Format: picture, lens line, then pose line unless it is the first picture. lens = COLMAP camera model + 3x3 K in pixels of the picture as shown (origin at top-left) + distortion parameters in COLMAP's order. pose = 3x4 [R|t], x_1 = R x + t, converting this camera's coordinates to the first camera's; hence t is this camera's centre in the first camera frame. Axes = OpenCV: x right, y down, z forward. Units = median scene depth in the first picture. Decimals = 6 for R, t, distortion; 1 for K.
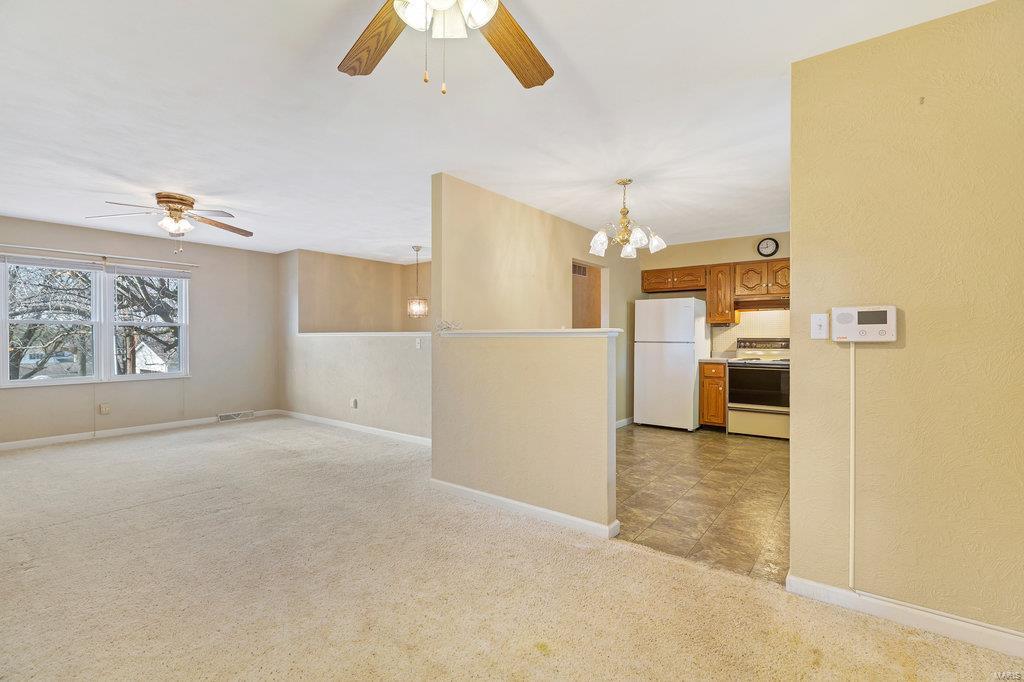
lens RADIAL K [[461.2, 0, 514.8], [0, 461.2, 342.0], [0, 0, 1]] dist [0.003572, 0.001046]
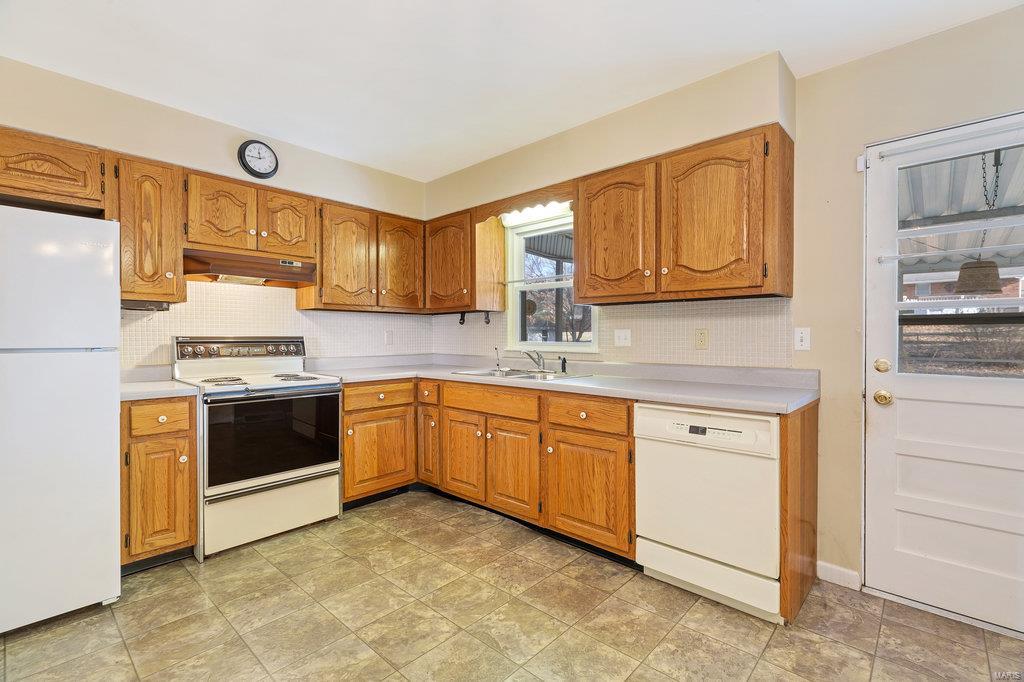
lens RADIAL K [[461.2, 0, 518.3], [0, 461.2, 337.4], [0, 0, 1]] dist [0.003572, 0.001046]
pose [[0.088700, -0.001572, 0.996057, 0.060373], [0.009627, 0.999953, 0.000721, -0.004847], [-0.996012, 0.009525, 0.088711, 0.655672]]
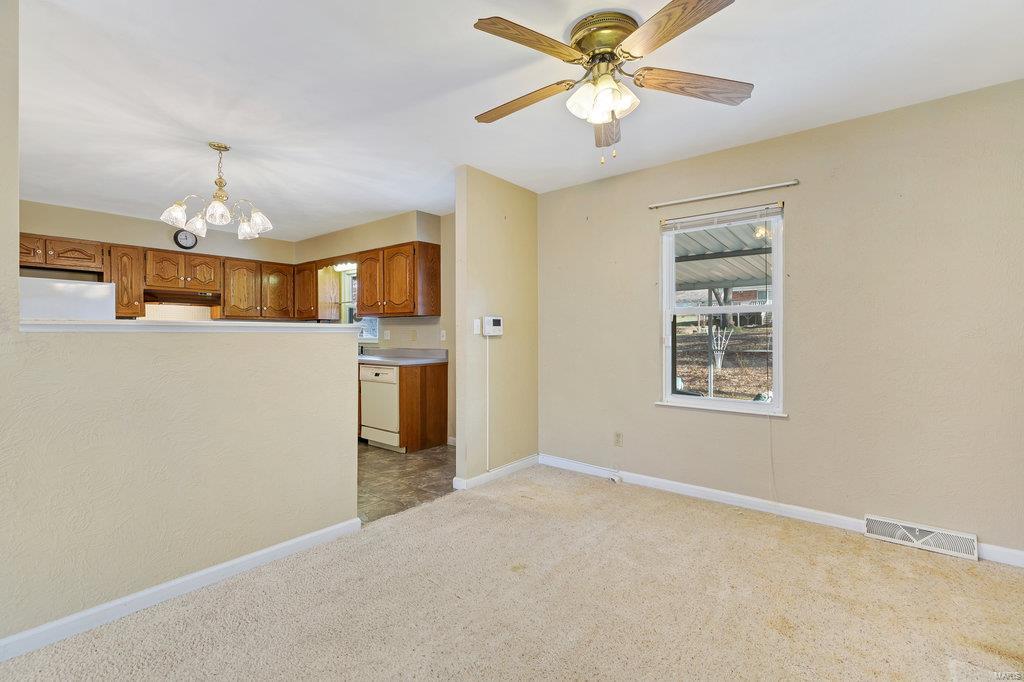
lens RADIAL K [[461.2, 0, 513.4], [0, 461.2, 335.6], [0, 0, 1]] dist [0.003572, 0.001046]
pose [[0.028123, -0.002440, 0.999601, -0.380012], [0.010285, 0.999945, 0.002152, -0.001106], [-0.999552, 0.010220, 0.028146, 0.292772]]
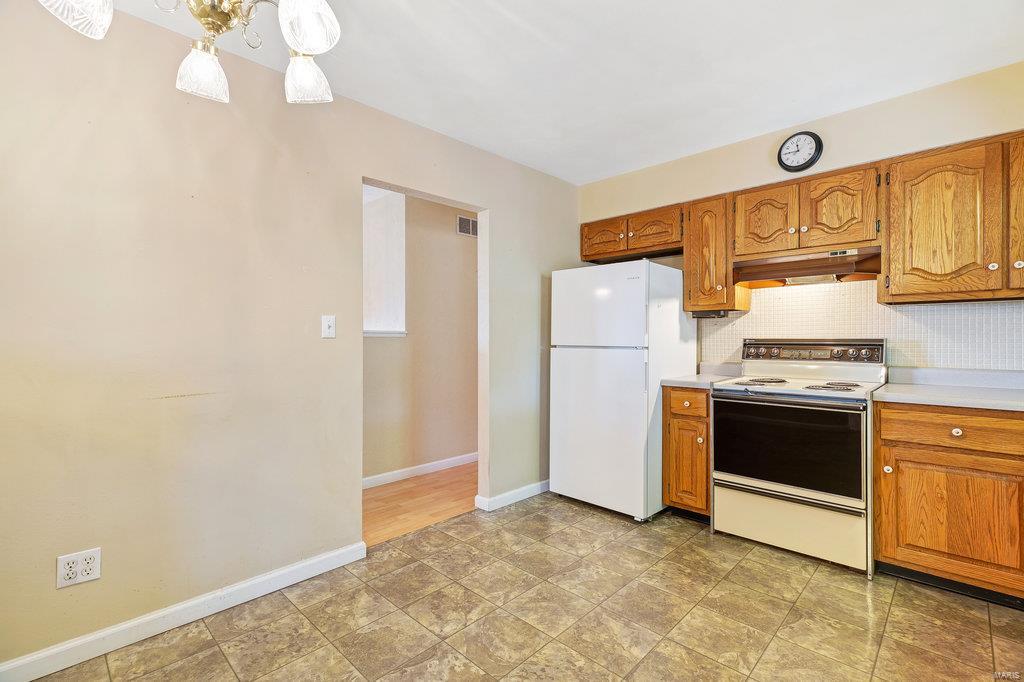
lens RADIAL K [[461.2, 0, 513.1], [0, 461.2, 341.1], [0, 0, 1]] dist [0.003572, 0.001046]
pose [[0.993089, 0.000000, -0.117360, 0.299876], [-0.000562, 0.999989, -0.004759, -0.003515], [0.117358, 0.004792, 0.993078, 0.473232]]
